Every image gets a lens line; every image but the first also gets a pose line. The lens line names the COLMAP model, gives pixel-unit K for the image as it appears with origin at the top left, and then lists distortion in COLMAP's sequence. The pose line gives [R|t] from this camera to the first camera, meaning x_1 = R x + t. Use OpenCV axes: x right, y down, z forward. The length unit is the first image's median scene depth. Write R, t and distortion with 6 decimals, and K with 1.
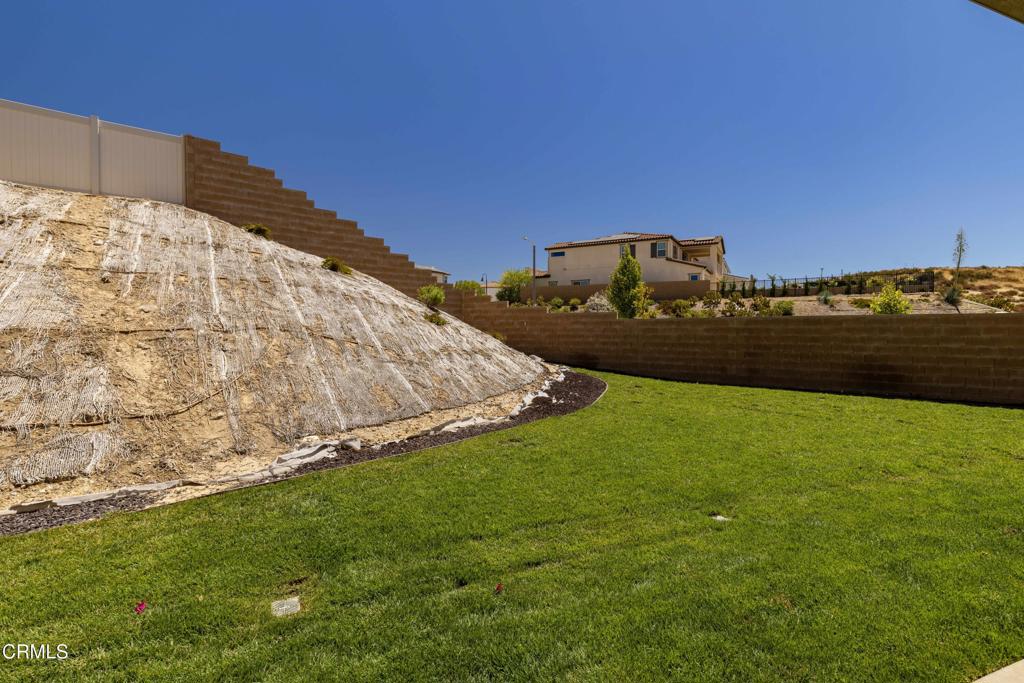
lens RADIAL K [[463.3, 0, 512.0], [0, 463.3, 341.5], [0, 0, 1]] dist [0.000310, 0.000012]
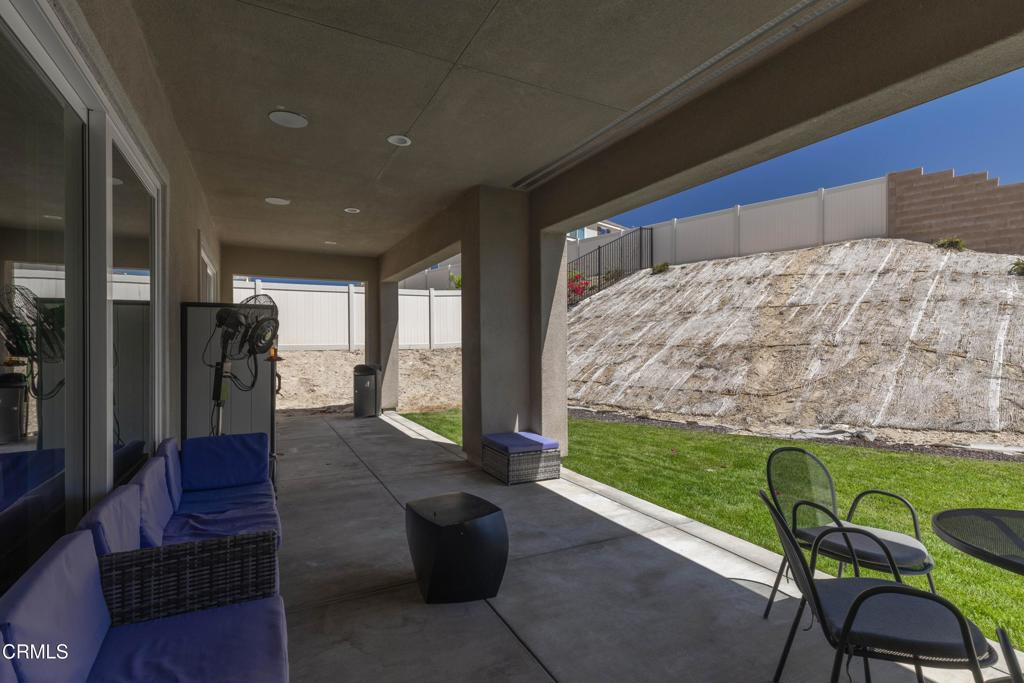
lens RADIAL K [[463.3, 0, 512.0], [0, 463.3, 341.5], [0, 0, 1]] dist [0.000310, 0.000012]
pose [[0.108141, -0.011482, -0.994069, 0.682208], [-0.016952, 0.999767, -0.013392, -0.000279], [0.993991, 0.018299, 0.107921, -0.082652]]
